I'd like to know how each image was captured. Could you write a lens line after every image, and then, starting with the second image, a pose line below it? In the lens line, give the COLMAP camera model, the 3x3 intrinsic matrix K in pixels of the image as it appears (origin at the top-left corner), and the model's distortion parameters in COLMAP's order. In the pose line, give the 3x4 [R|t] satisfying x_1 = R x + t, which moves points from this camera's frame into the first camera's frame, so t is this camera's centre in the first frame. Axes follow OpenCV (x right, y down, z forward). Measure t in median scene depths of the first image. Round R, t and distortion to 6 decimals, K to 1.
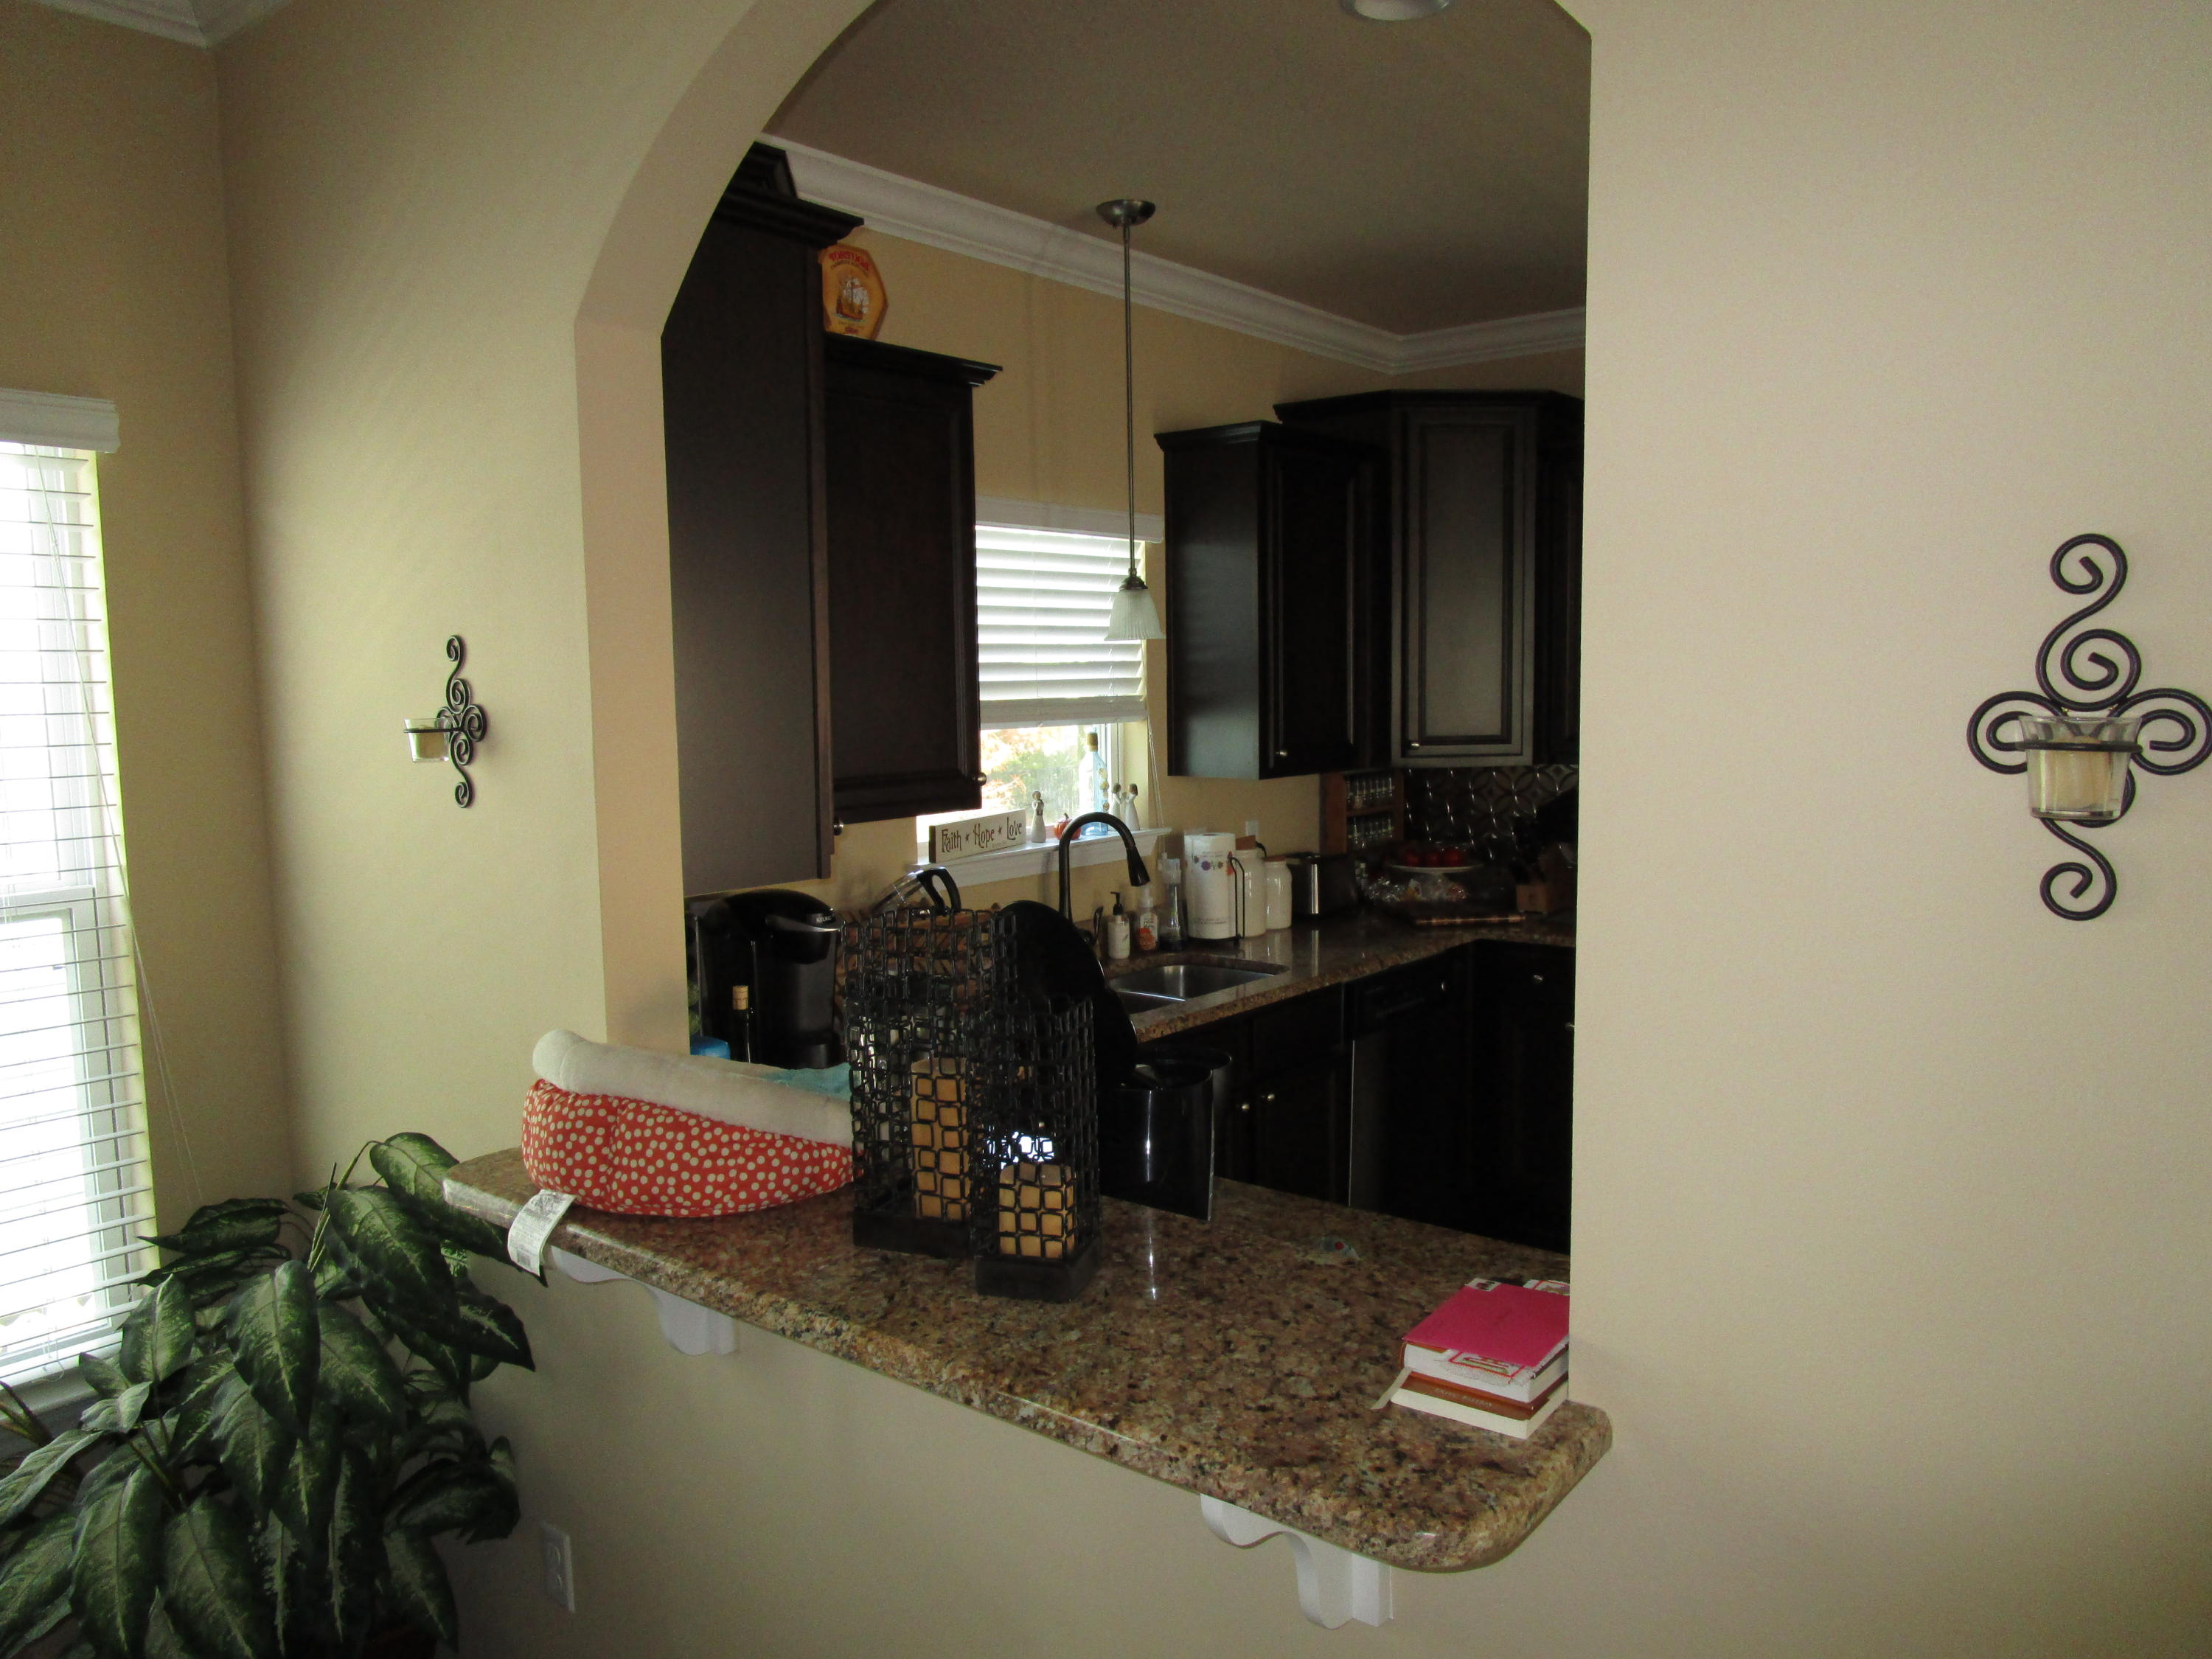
lens RADIAL K [[1586.0, 0, 1089.7], [0, 1586.0, 829.0], [0, 0, 1]] dist [-0.029420, 0.009015]
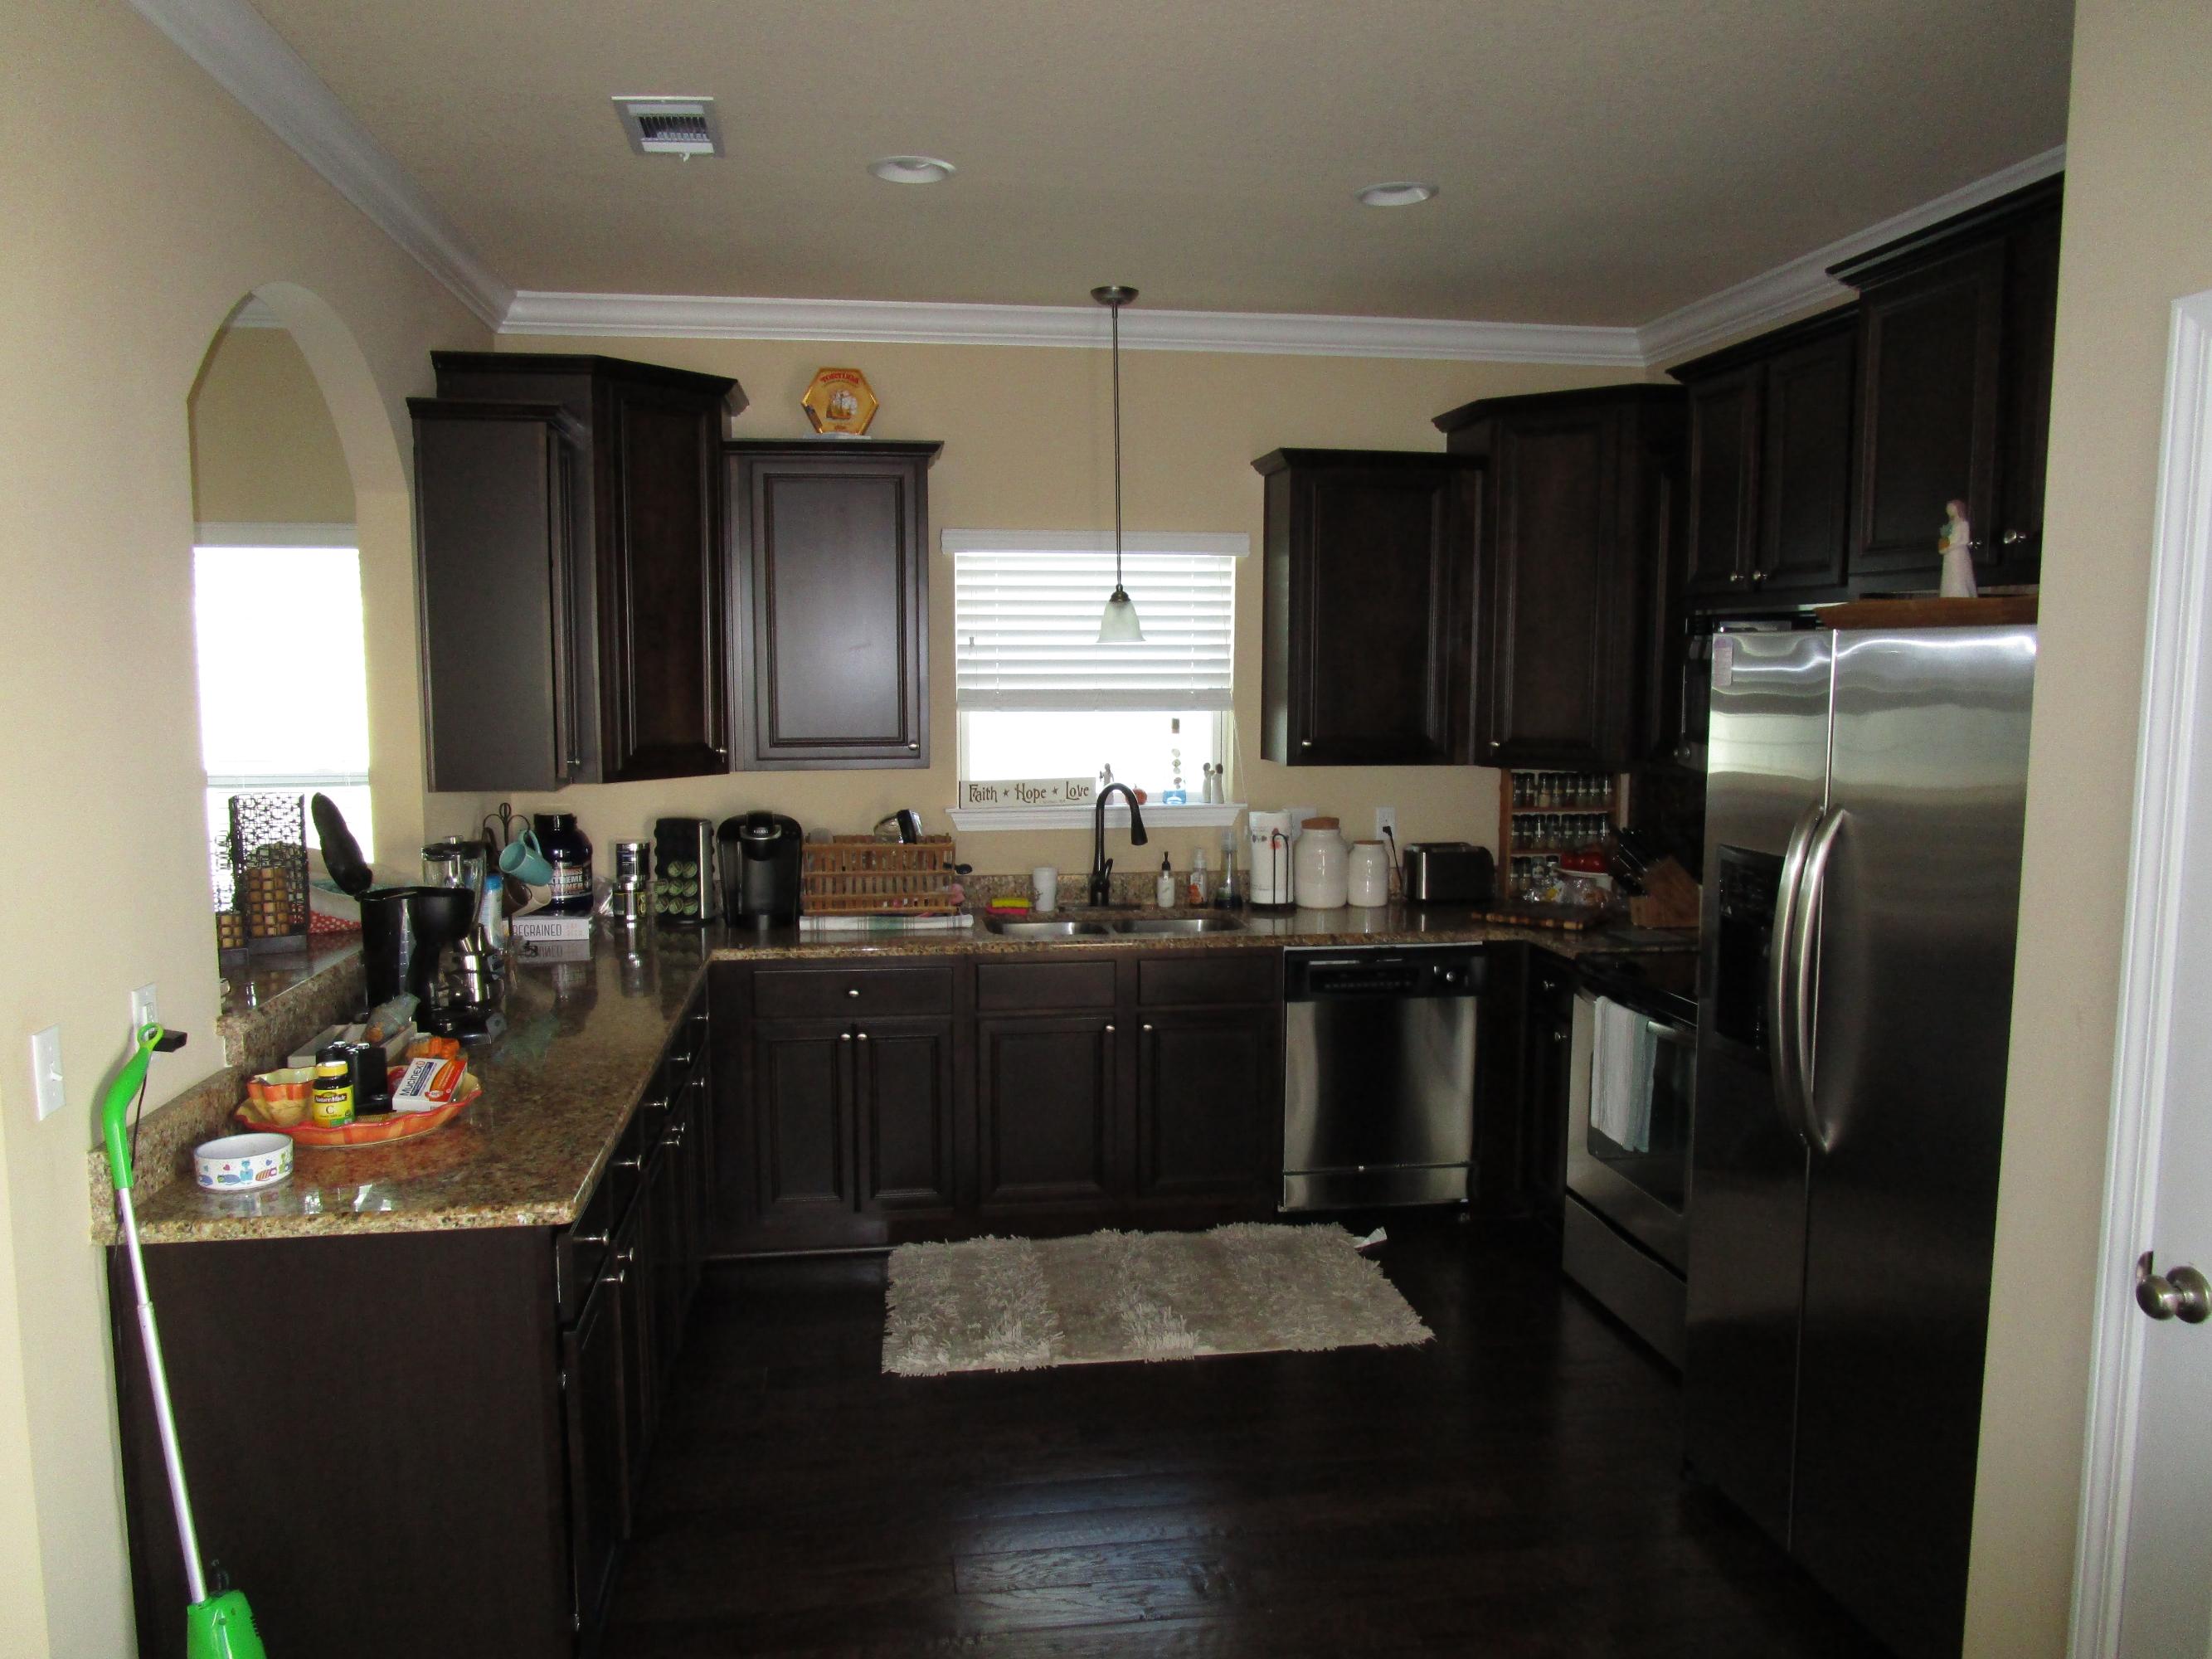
lens RADIAL K [[1586.1, 0, 1089.7], [0, 1586.1, 829.0], [0, 0, 1]] dist [-0.029420, 0.009015]
pose [[0.739238, 0.088277, -0.667634, 0.750697], [-0.077546, 0.995935, 0.045822, -0.027034], [0.668965, 0.017899, 0.743078, 0.068081]]
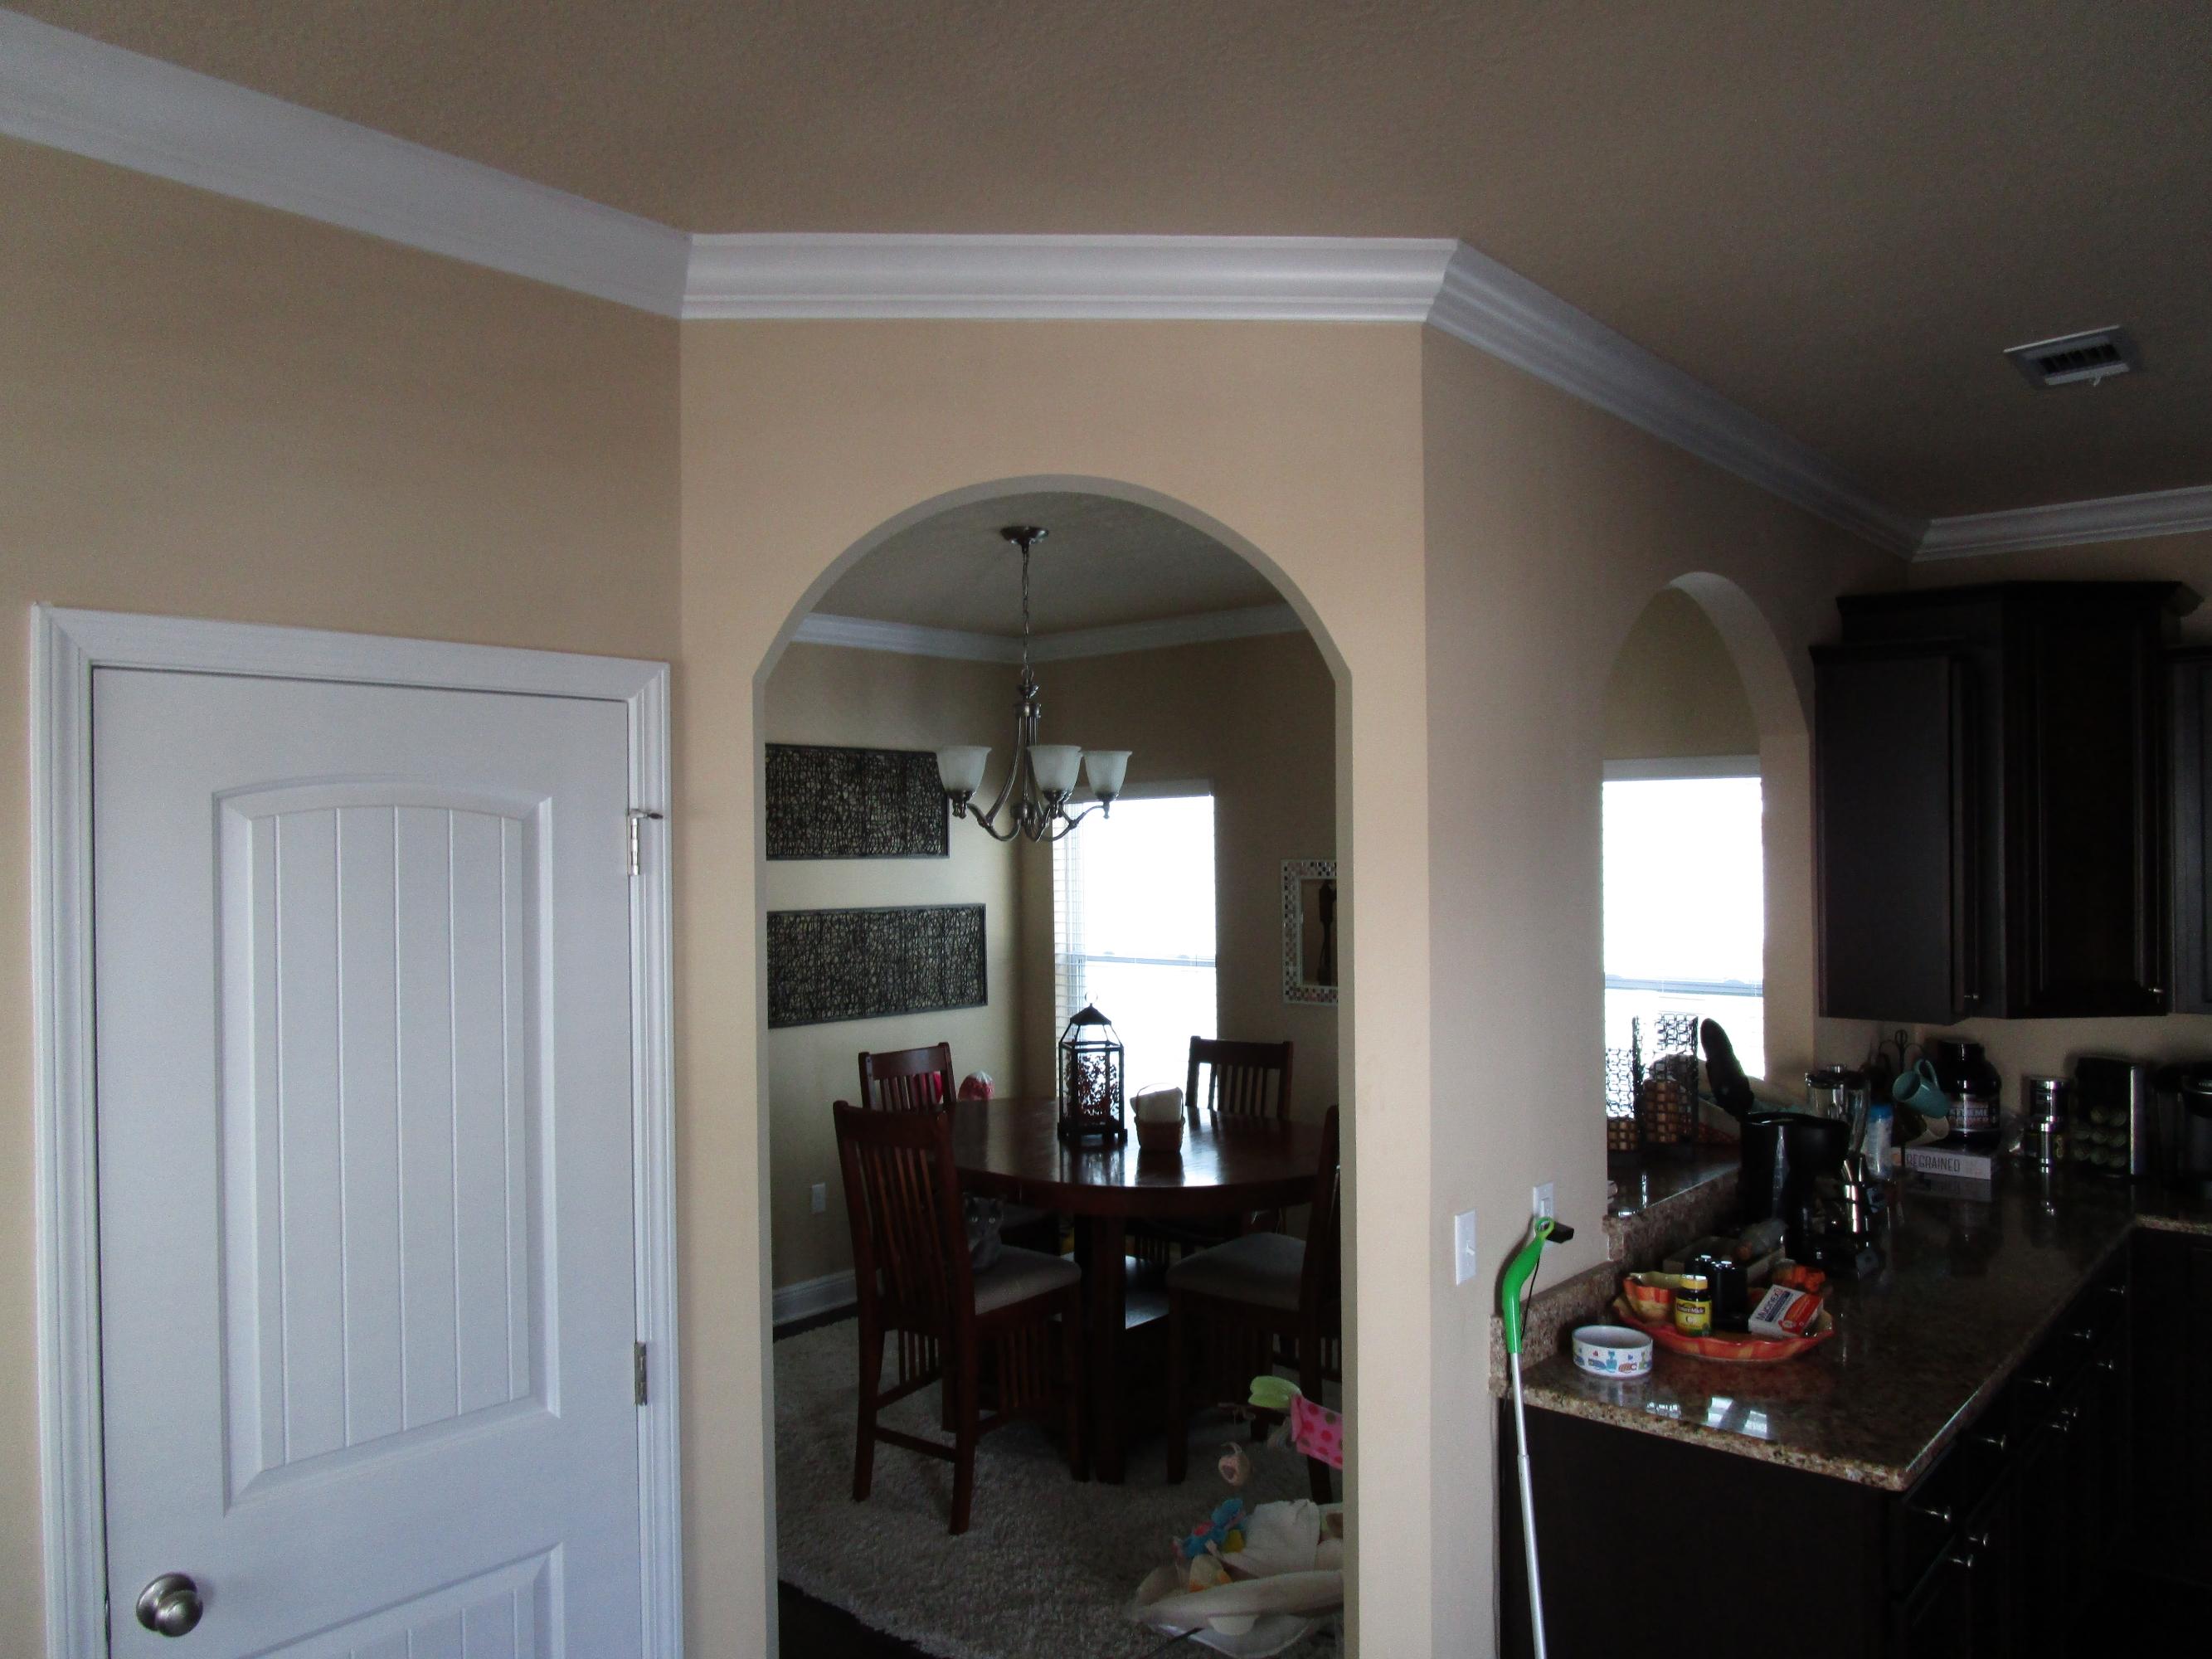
lens RADIAL K [[1586.1, 0, 1089.7], [0, 1586.1, 829.0], [0, 0, 1]] dist [-0.029420, 0.009015]
pose [[-0.031400, 0.010124, -0.999456, 0.815210], [-0.089911, 0.995866, 0.012912, -0.063397], [0.995455, 0.090267, -0.030360, 0.073829]]
